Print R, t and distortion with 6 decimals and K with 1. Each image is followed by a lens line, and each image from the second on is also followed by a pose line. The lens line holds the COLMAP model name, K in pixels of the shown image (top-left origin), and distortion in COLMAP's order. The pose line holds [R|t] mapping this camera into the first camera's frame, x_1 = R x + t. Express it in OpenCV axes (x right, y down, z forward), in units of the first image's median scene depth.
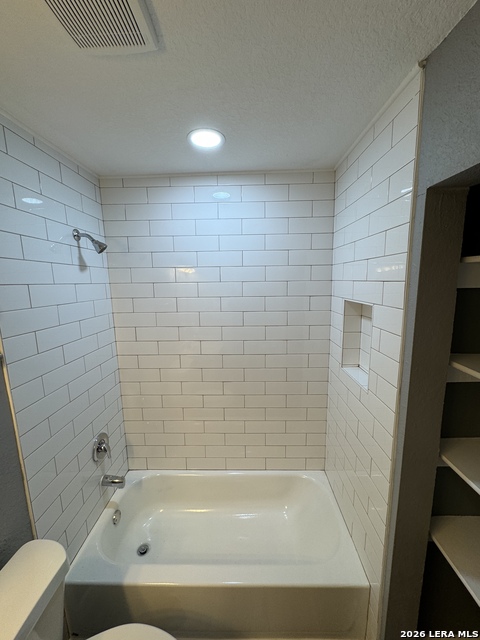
lens RADIAL K [[255.4, 0, 241.1], [0, 255.4, 319.7], [0, 0, 1]] dist [-0.002127, -0.000122]
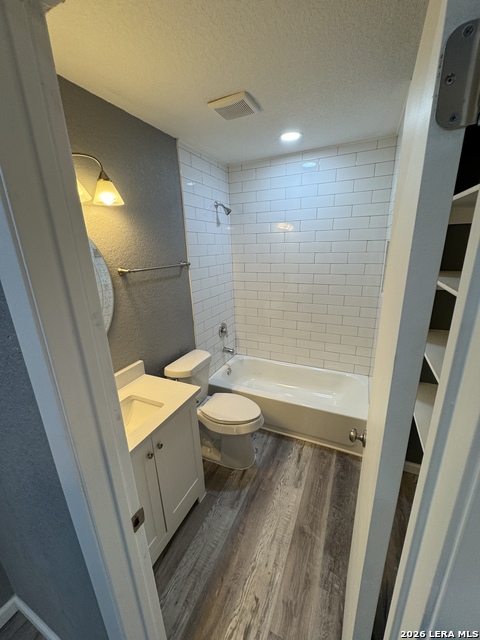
lens RADIAL K [[255.4, 0, 241.1], [0, 255.4, 321.0], [0, 0, 1]] dist [-0.002127, -0.000122]
pose [[0.915671, 0.104431, -0.388126, 0.245283], [-0.048098, 0.987187, 0.152143, 0.160809], [0.399041, -0.120645, 0.908961, -0.550630]]
